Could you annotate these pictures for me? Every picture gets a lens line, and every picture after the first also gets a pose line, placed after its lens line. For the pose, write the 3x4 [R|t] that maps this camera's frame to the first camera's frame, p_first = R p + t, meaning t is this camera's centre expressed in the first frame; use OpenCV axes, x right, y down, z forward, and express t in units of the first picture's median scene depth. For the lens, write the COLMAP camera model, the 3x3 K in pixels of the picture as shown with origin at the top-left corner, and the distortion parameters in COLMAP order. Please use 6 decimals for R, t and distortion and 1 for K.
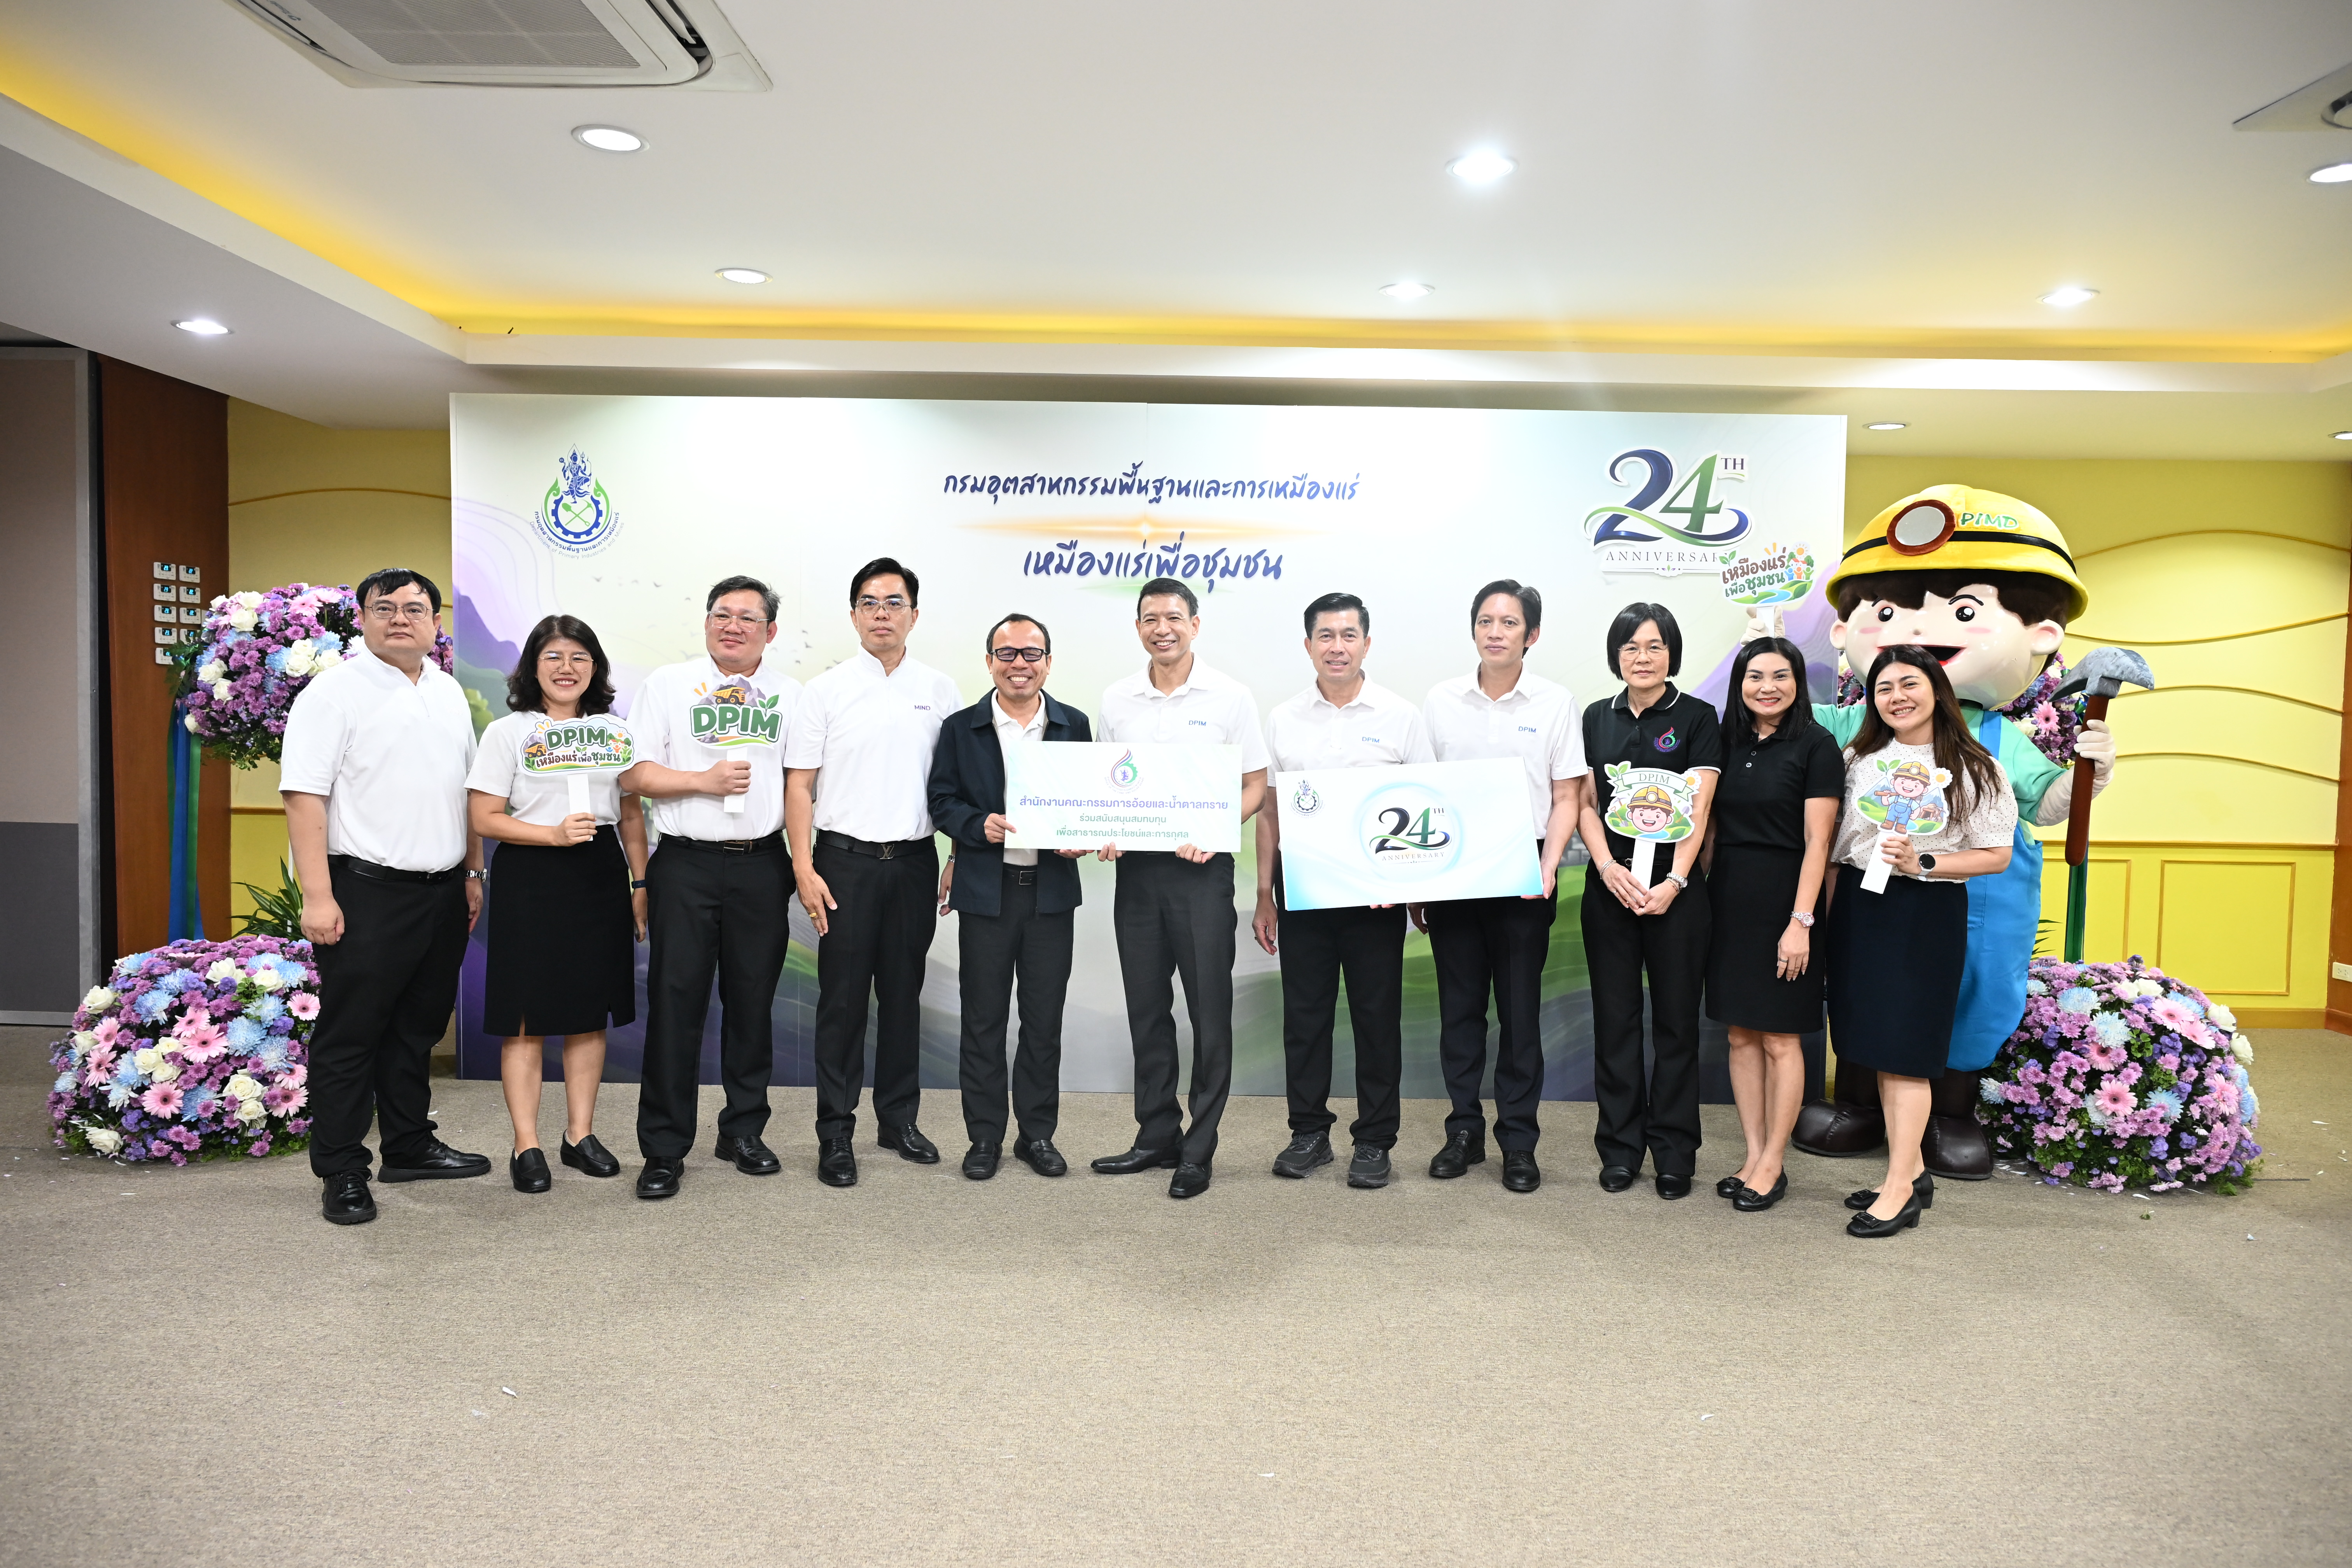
lens RADIAL K [[1558.3, 0, 1166.8], [0, 1558.3, 768.6], [0, 0, 1]] dist [0.006451, -0.011816]
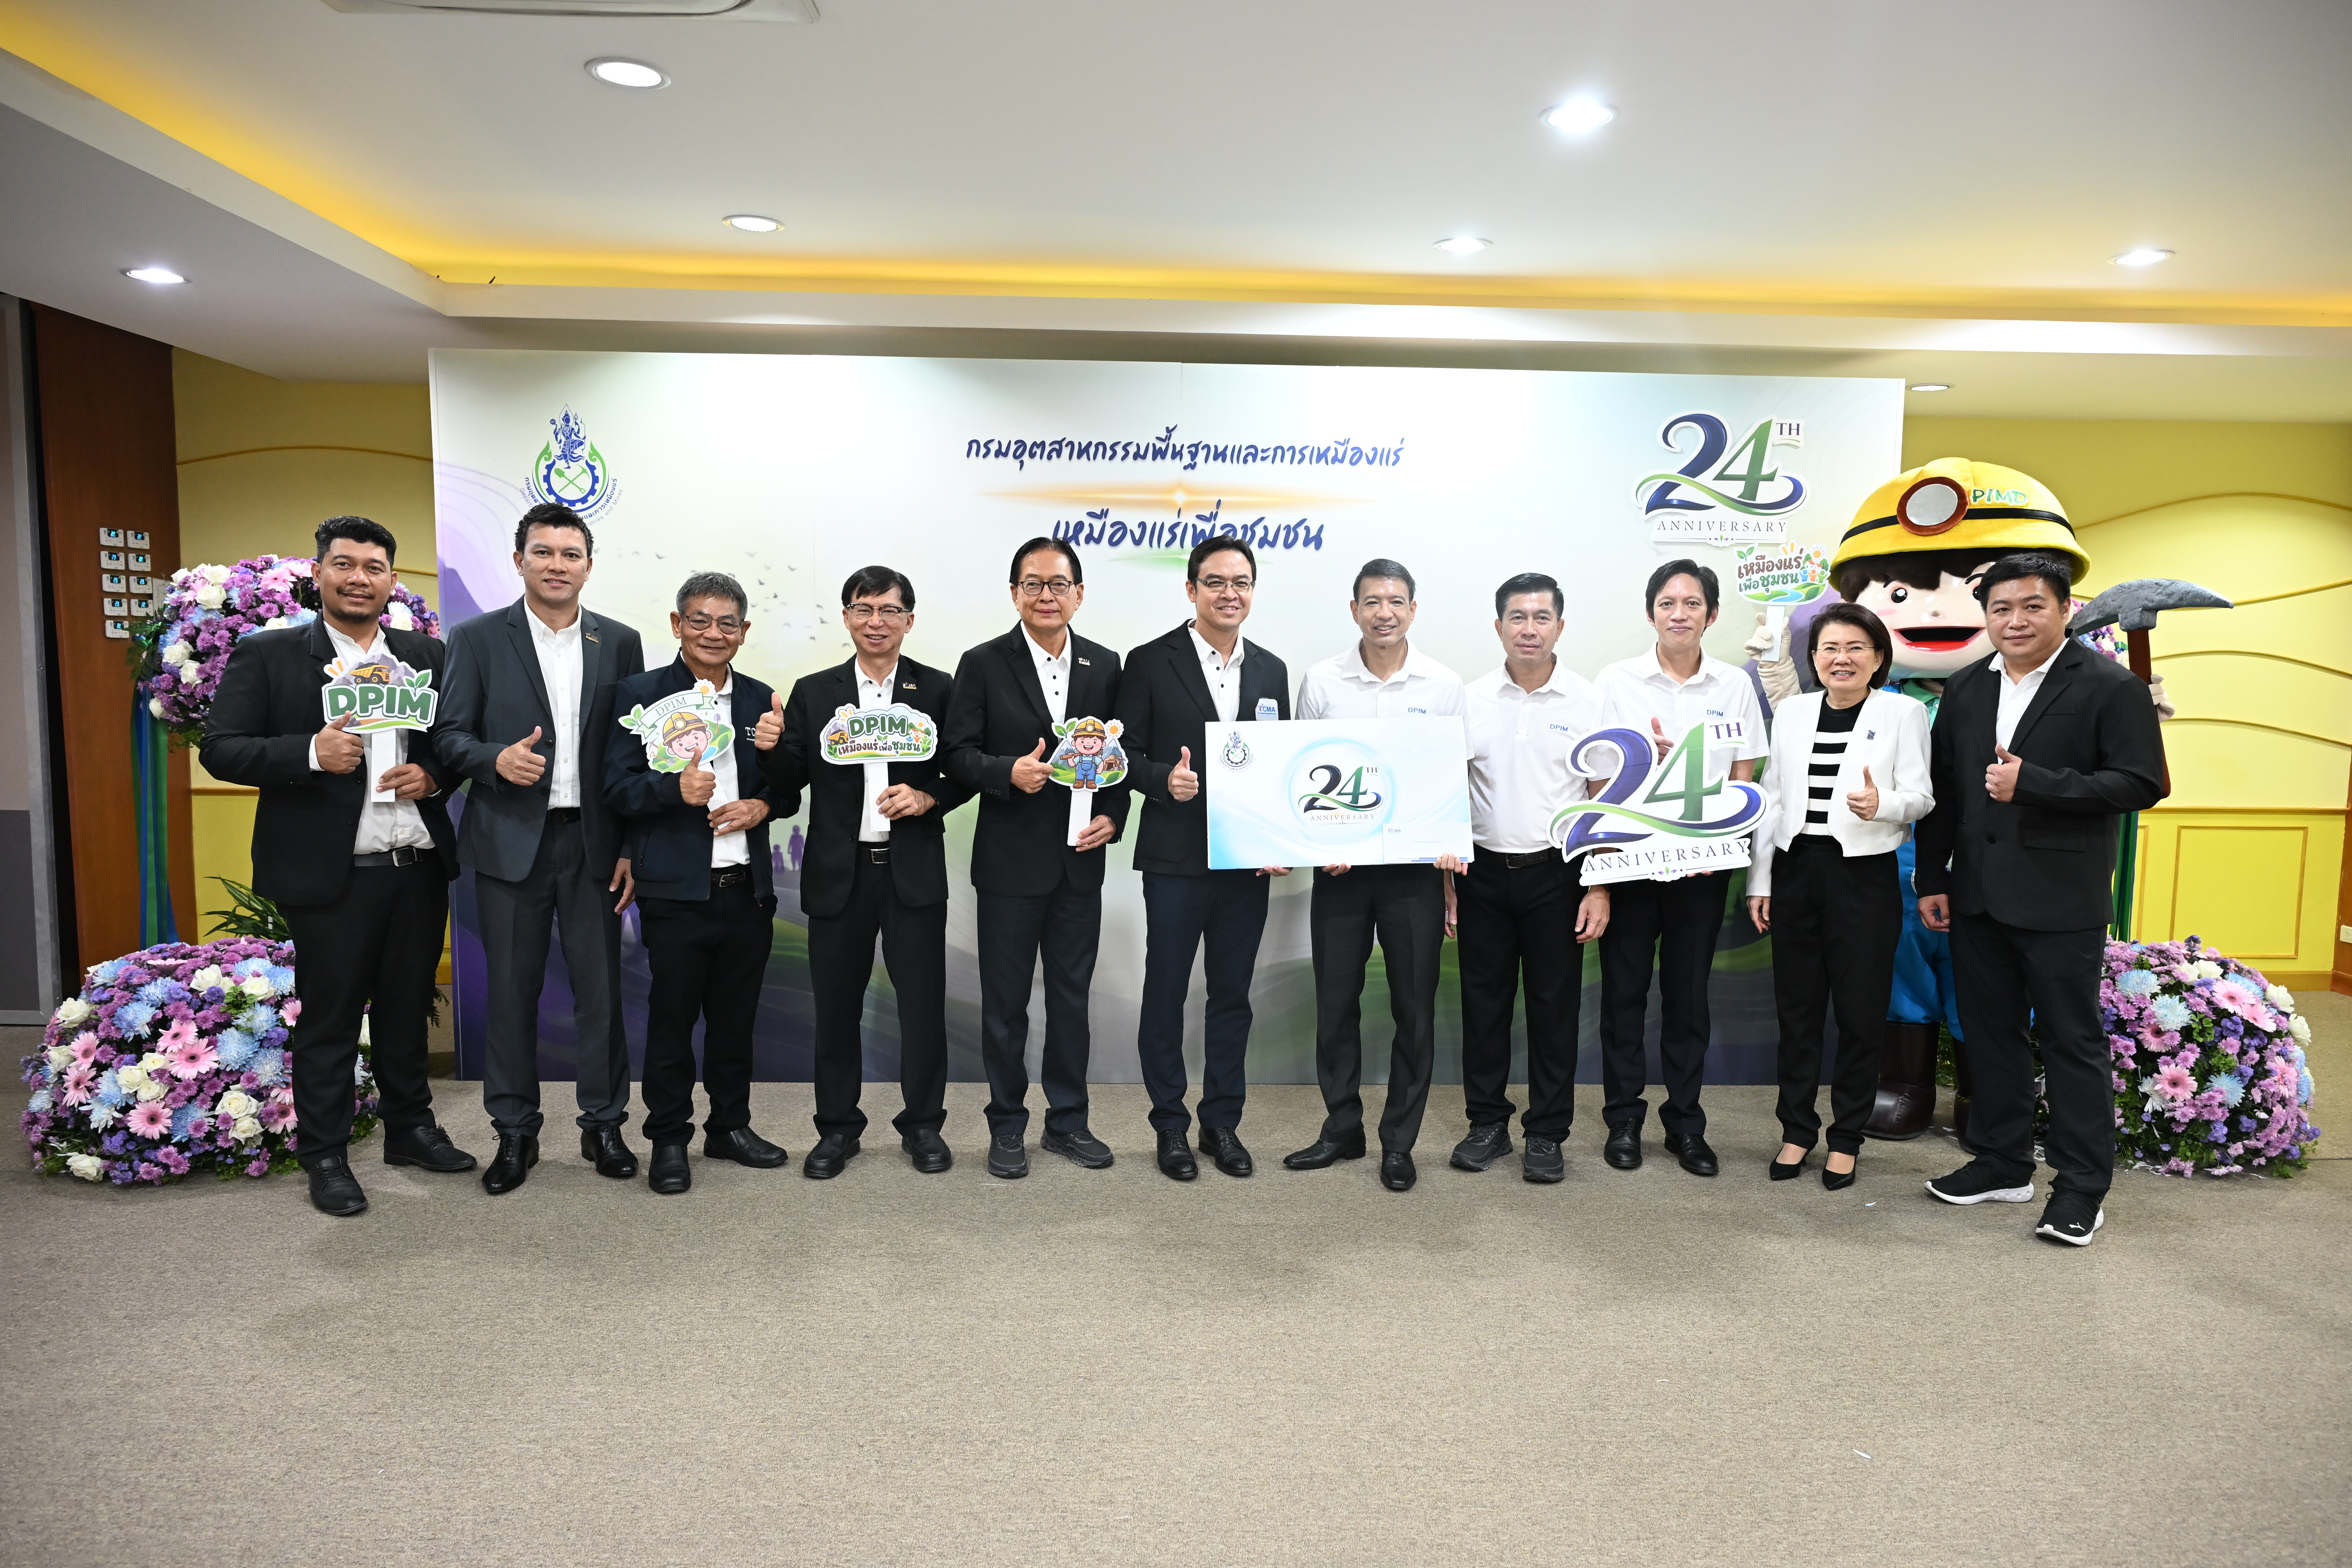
lens RADIAL K [[1558.3, 0, 1186.3], [0, 1558.3, 791.3], [0, 0, 1]] dist [0.006451, -0.011816]
pose [[0.998991, -0.007701, 0.044251, -0.062807], [0.005486, 0.998736, 0.049954, -0.025886], [-0.044580, -0.049661, 0.997771, 0.051193]]
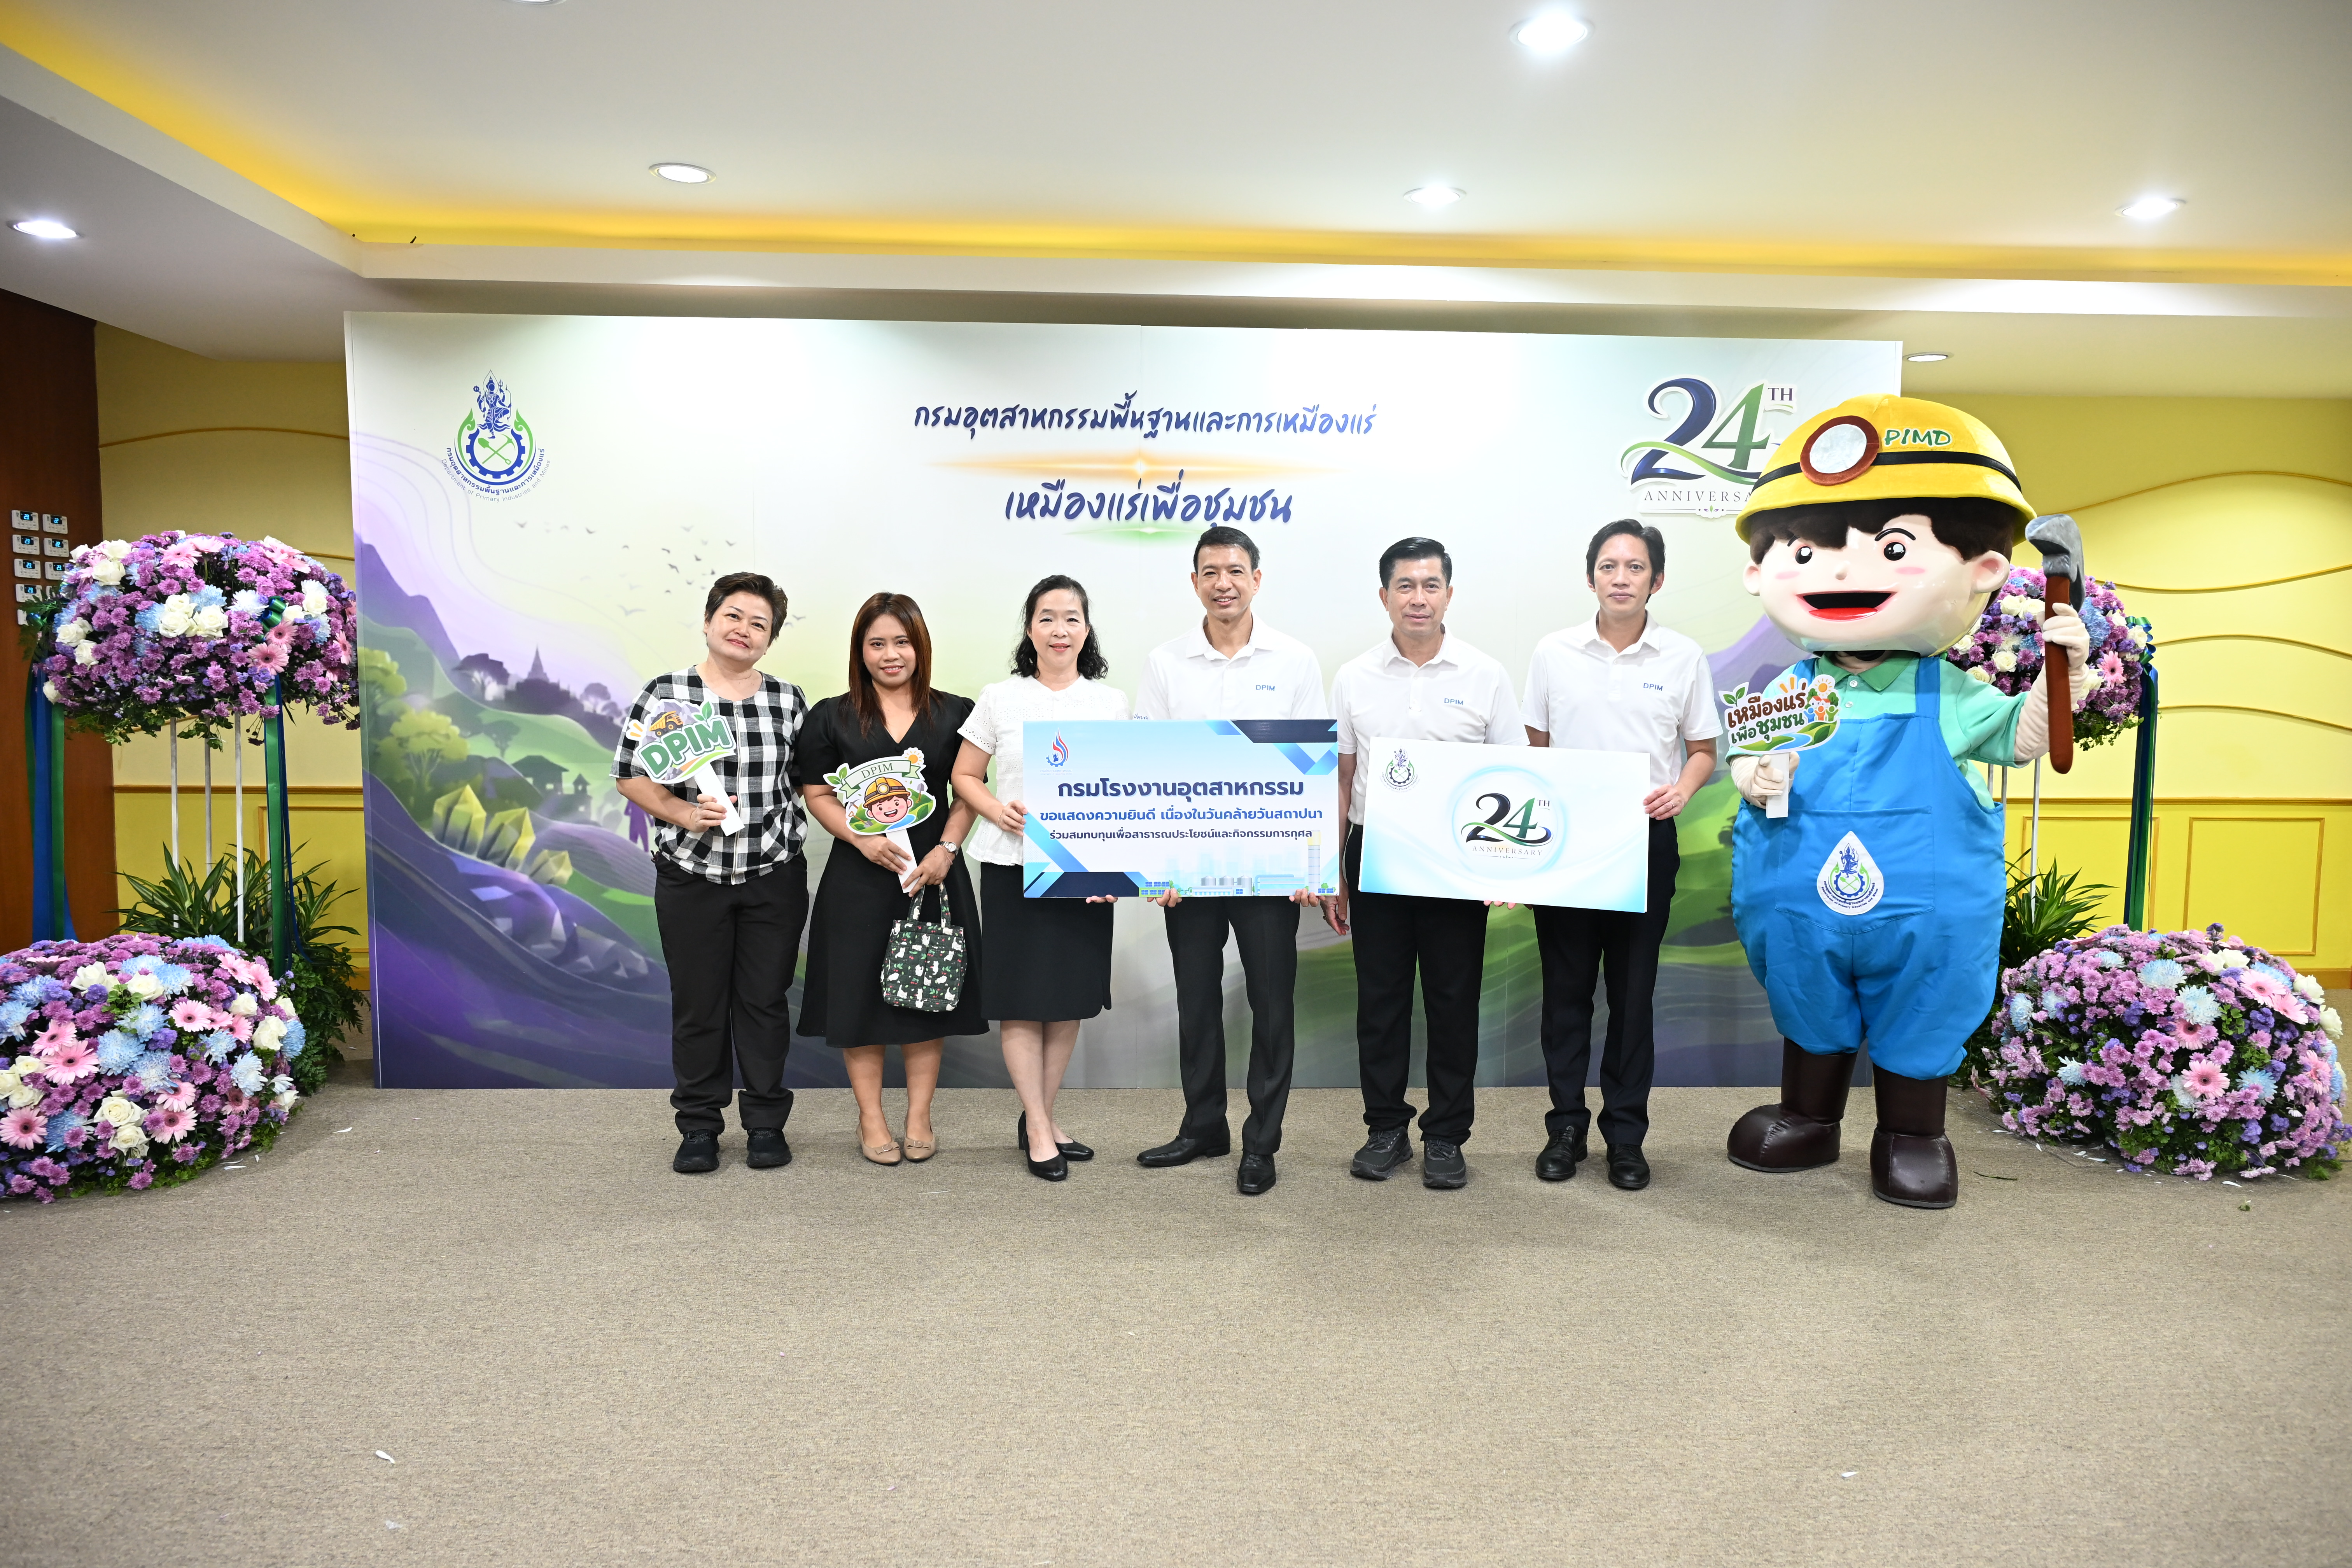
lens RADIAL K [[1558.3, 0, 1189.0], [0, 1558.3, 786.3], [0, 0, 1]] dist [0.006451, -0.011816]
pose [[0.998781, -0.011434, 0.048012, -0.036575], [0.009713, 0.999307, 0.035941, -0.001631], [-0.048390, -0.035431, 0.998200, 0.110276]]
